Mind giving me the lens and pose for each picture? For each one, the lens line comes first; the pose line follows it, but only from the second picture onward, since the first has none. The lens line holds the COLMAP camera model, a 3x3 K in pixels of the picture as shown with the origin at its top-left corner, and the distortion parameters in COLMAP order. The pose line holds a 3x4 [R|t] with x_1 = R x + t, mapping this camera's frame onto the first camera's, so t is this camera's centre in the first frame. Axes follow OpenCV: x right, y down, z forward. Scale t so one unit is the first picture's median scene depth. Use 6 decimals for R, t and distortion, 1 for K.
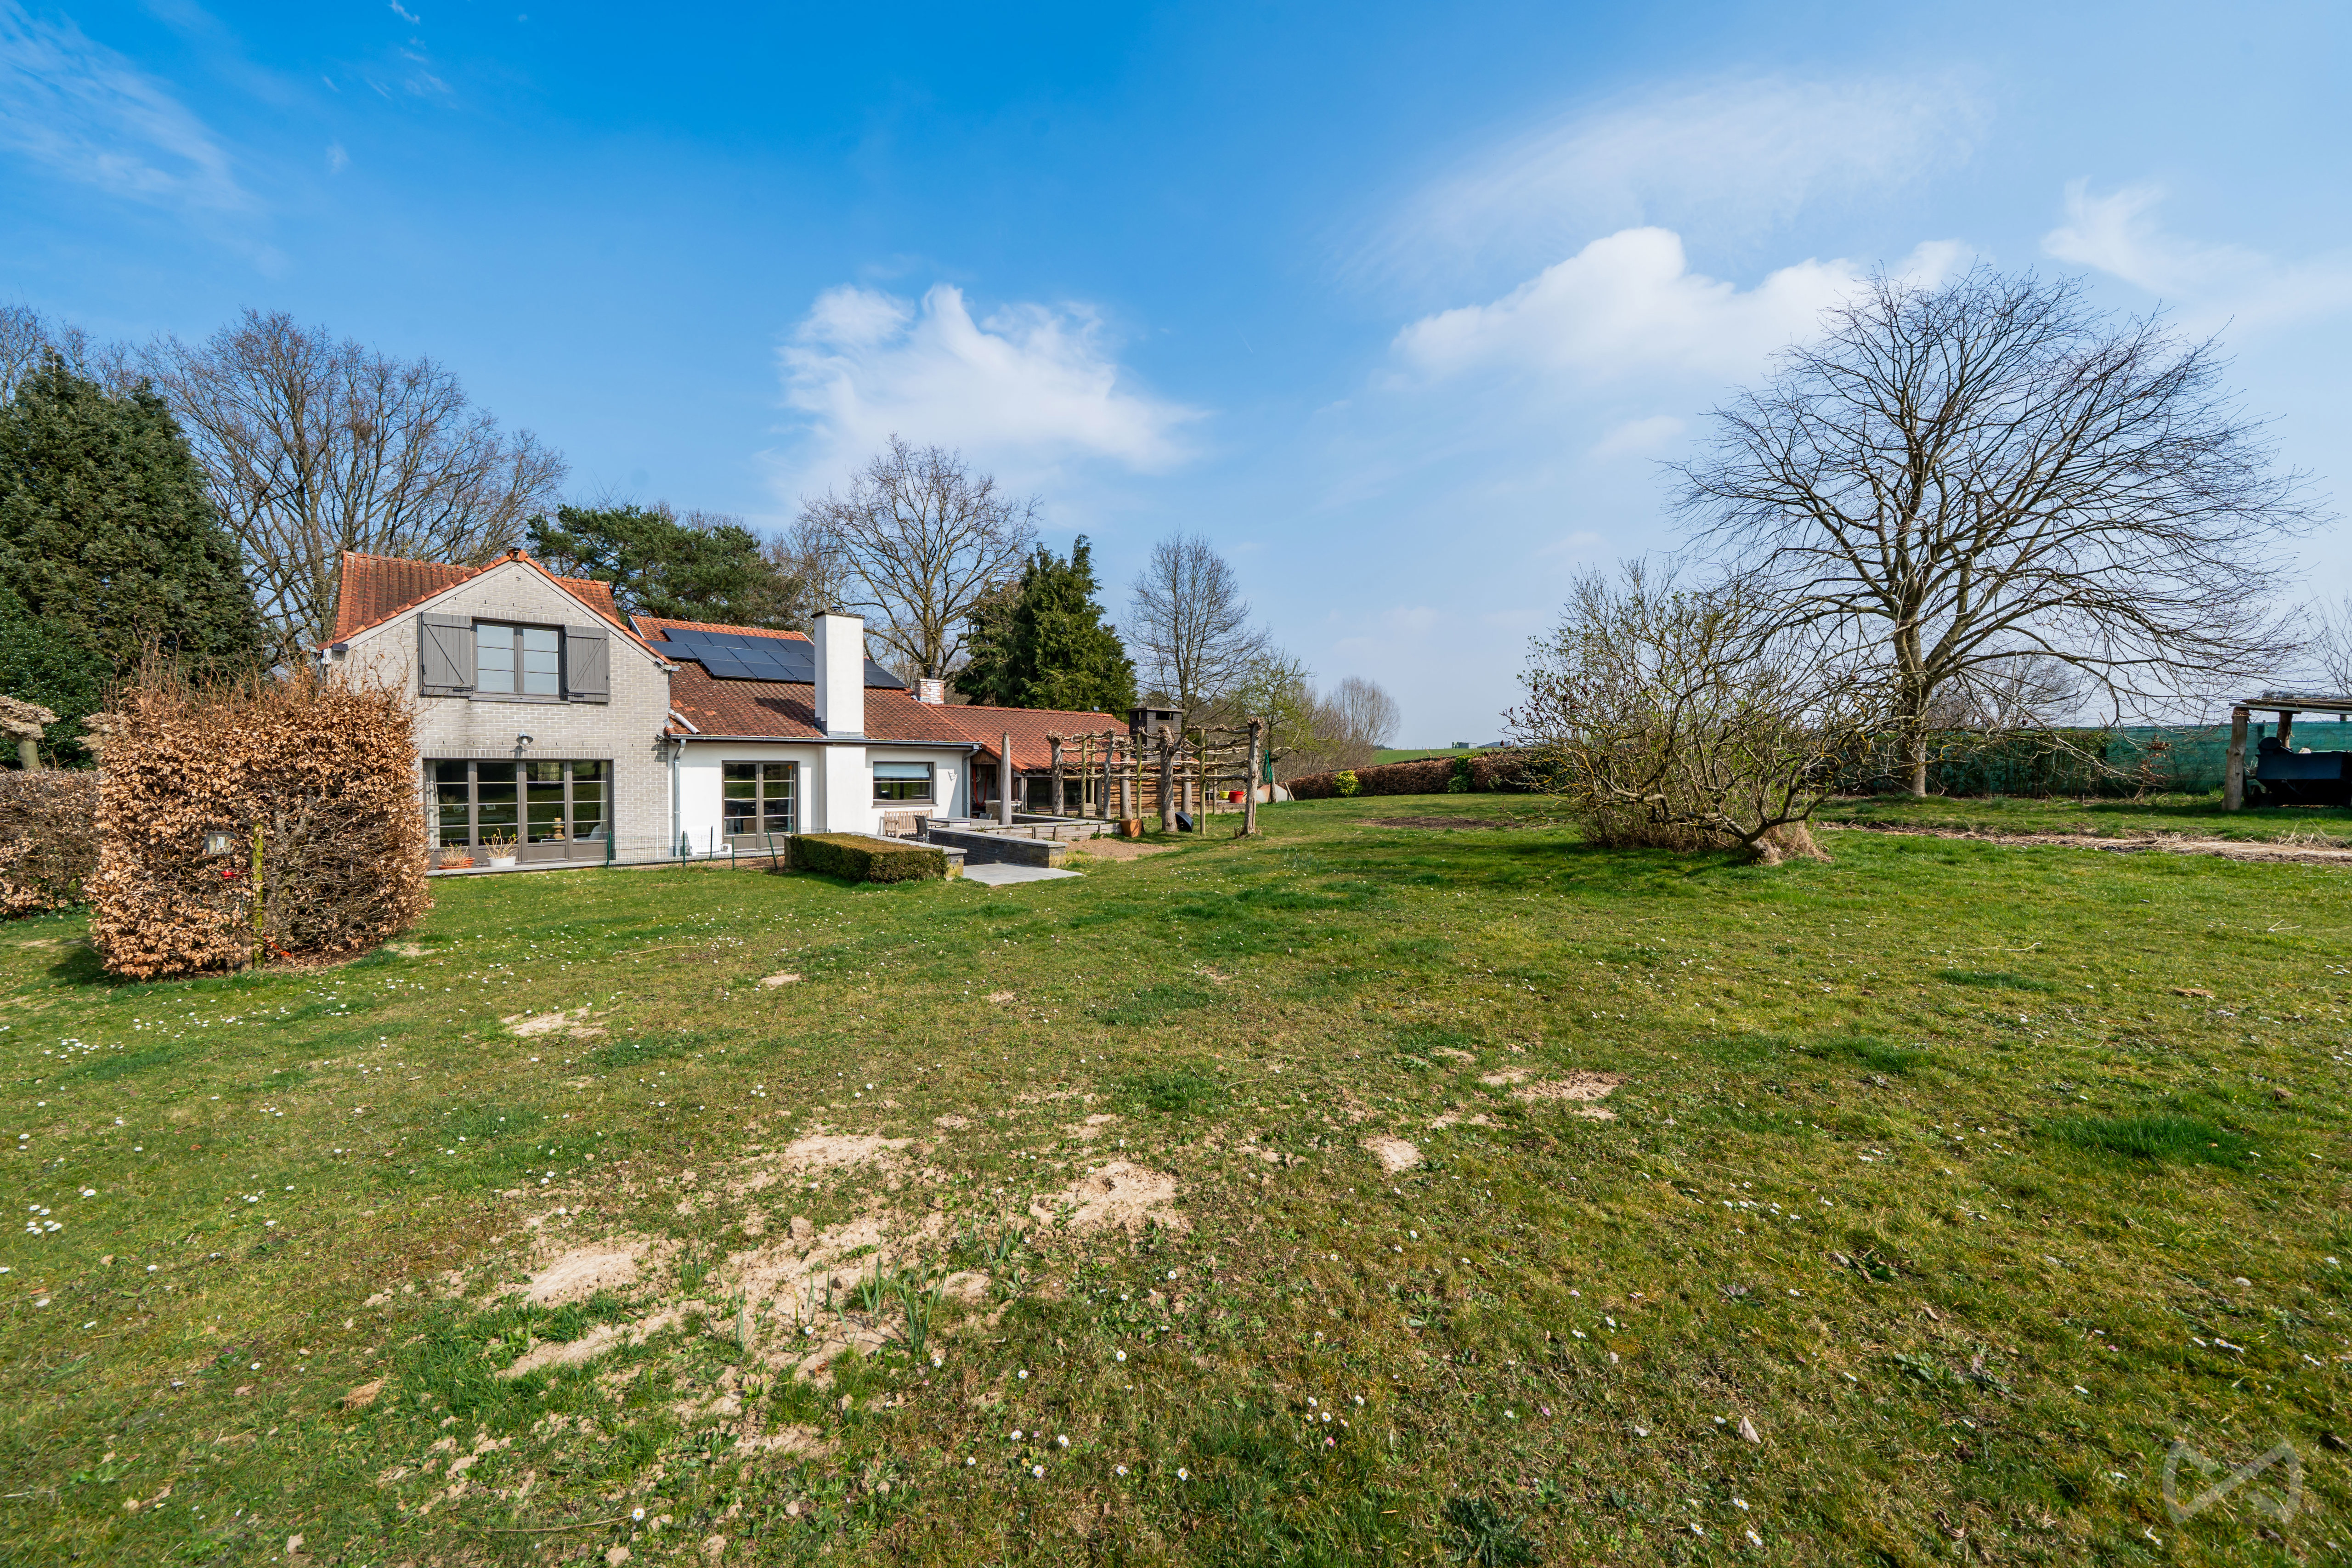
lens RADIAL K [[892.3, 0, 1181.3], [0, 892.3, 801.0], [0, 0, 1]] dist [0.000854, 0.000109]
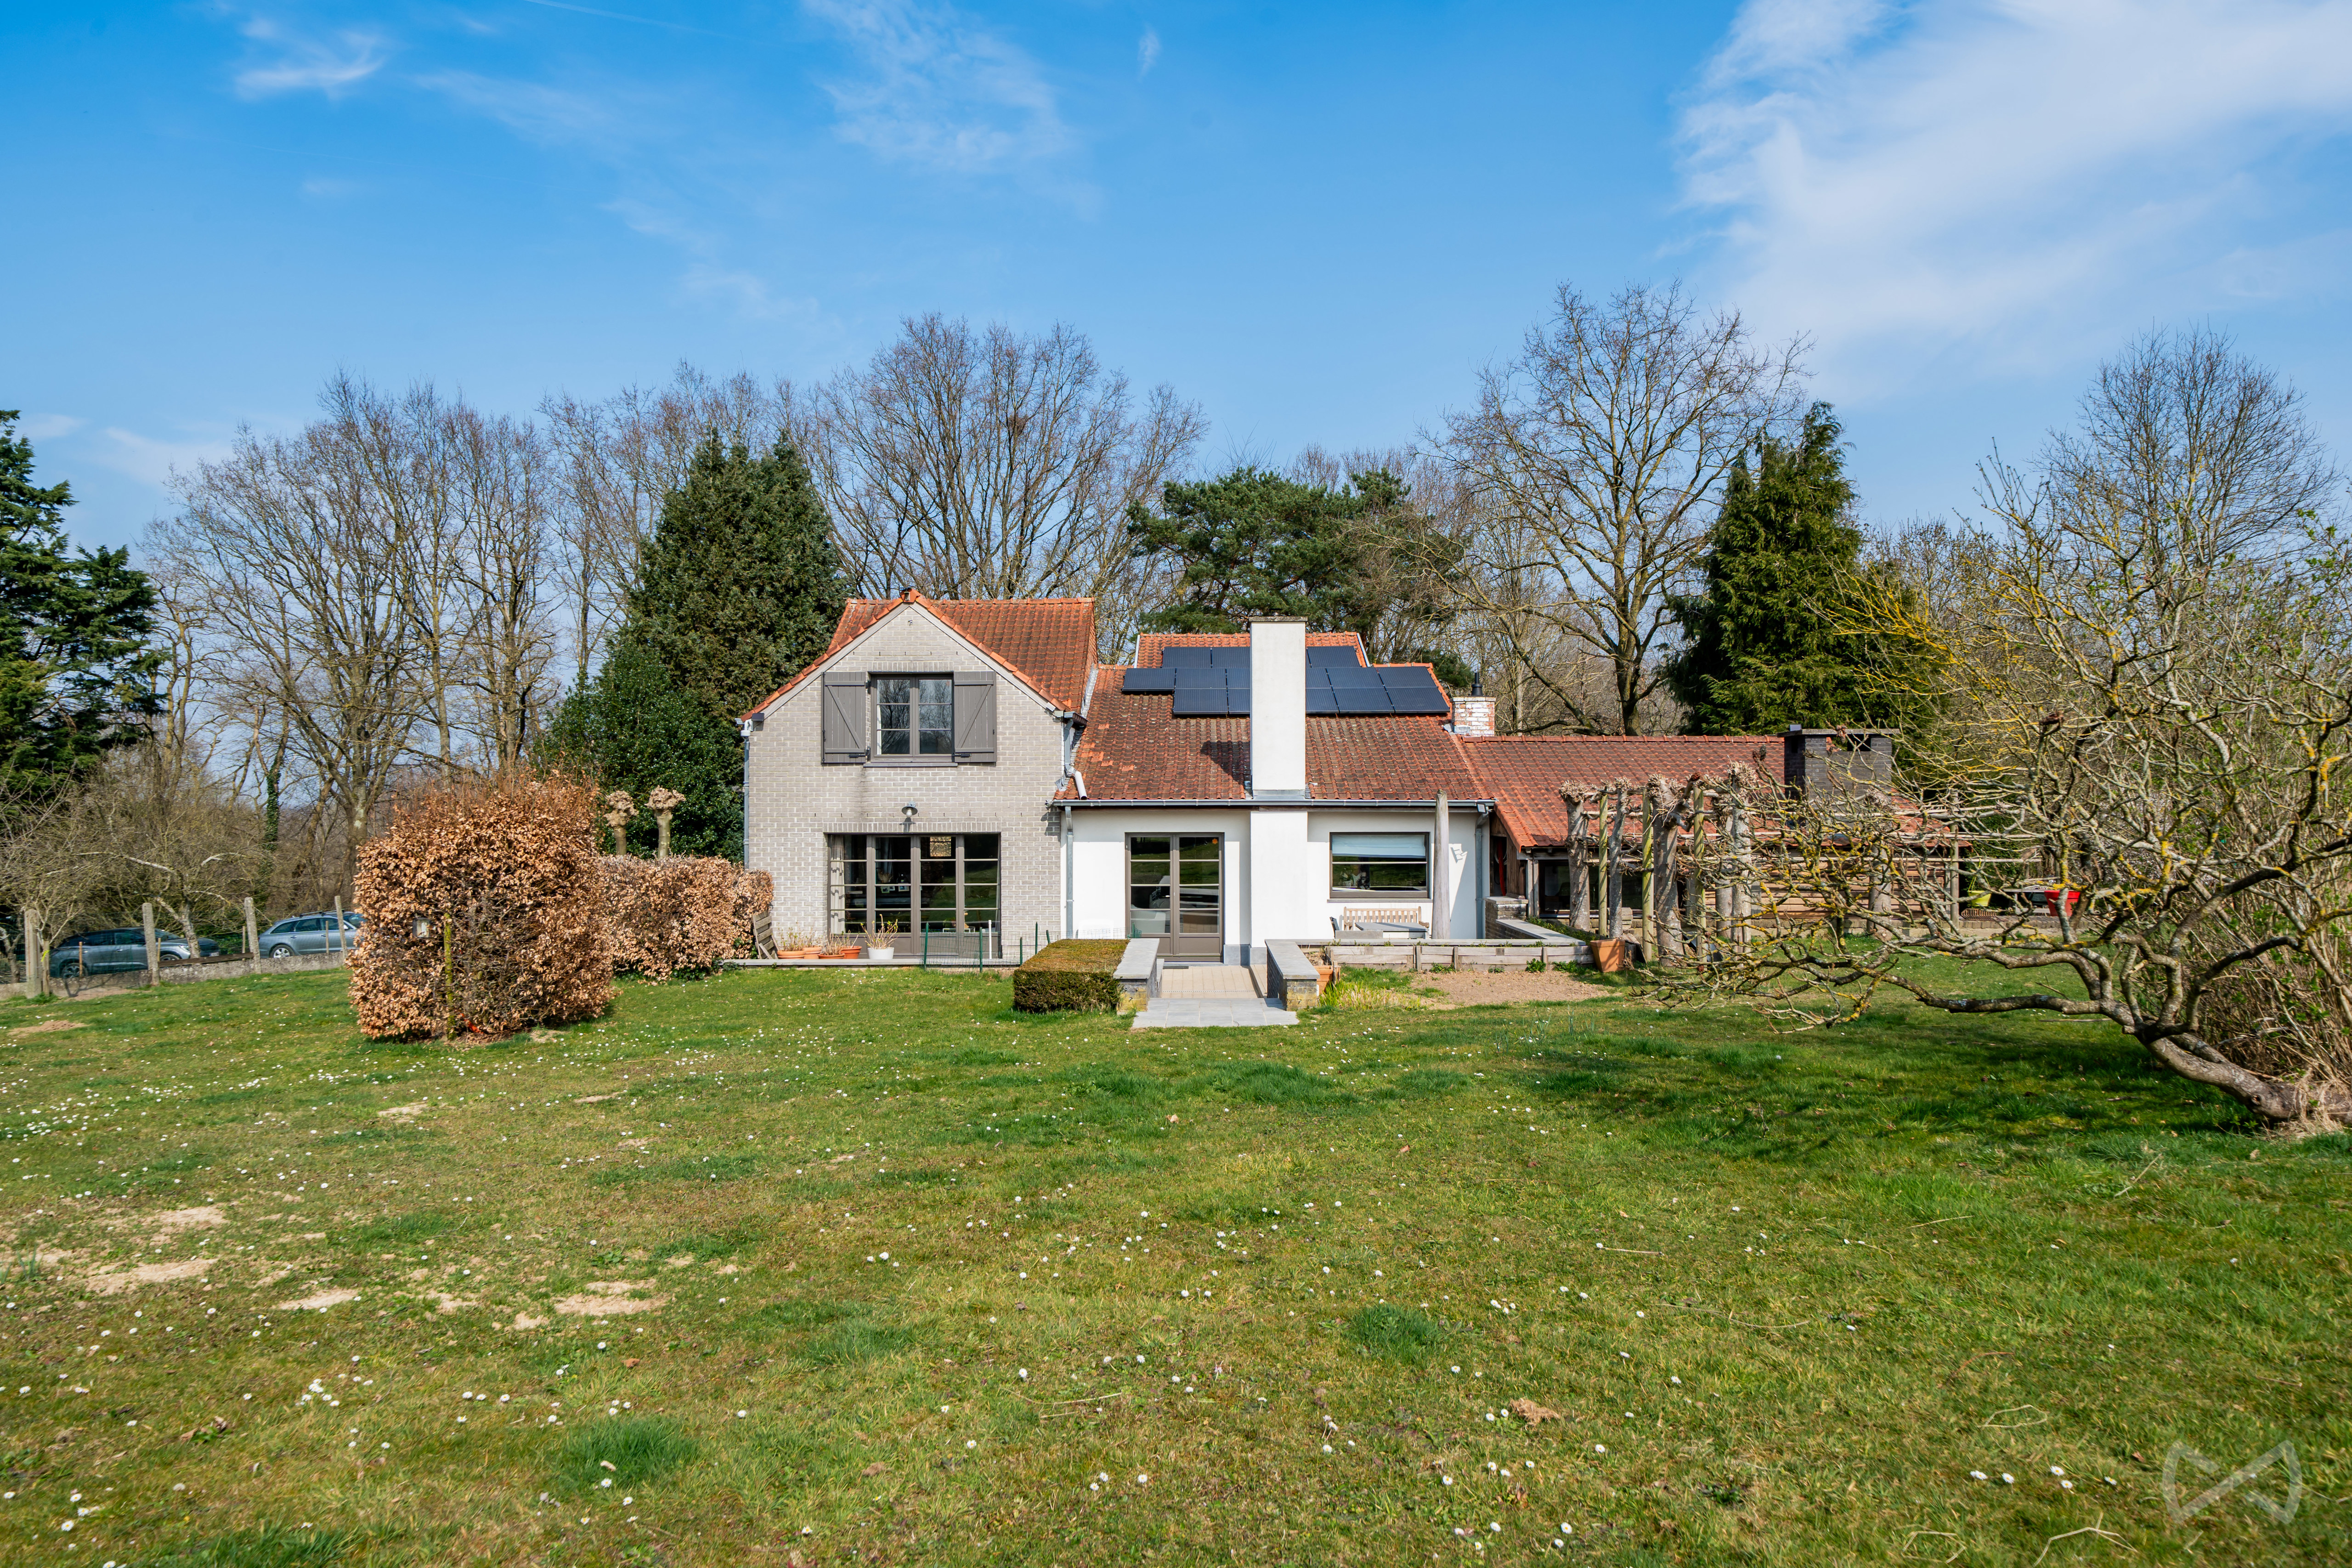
lens RADIAL K [[1601.0, 0, 1175.2], [0, 1601.0, 786.6], [0, 0, 1]] dist [0.036659, -0.028787]
pose [[0.728708, -0.015965, -0.684639, 0.384758], [-0.019929, 0.998810, -0.044503, -0.022577], [0.684535, 0.046074, 0.727523, 0.049333]]
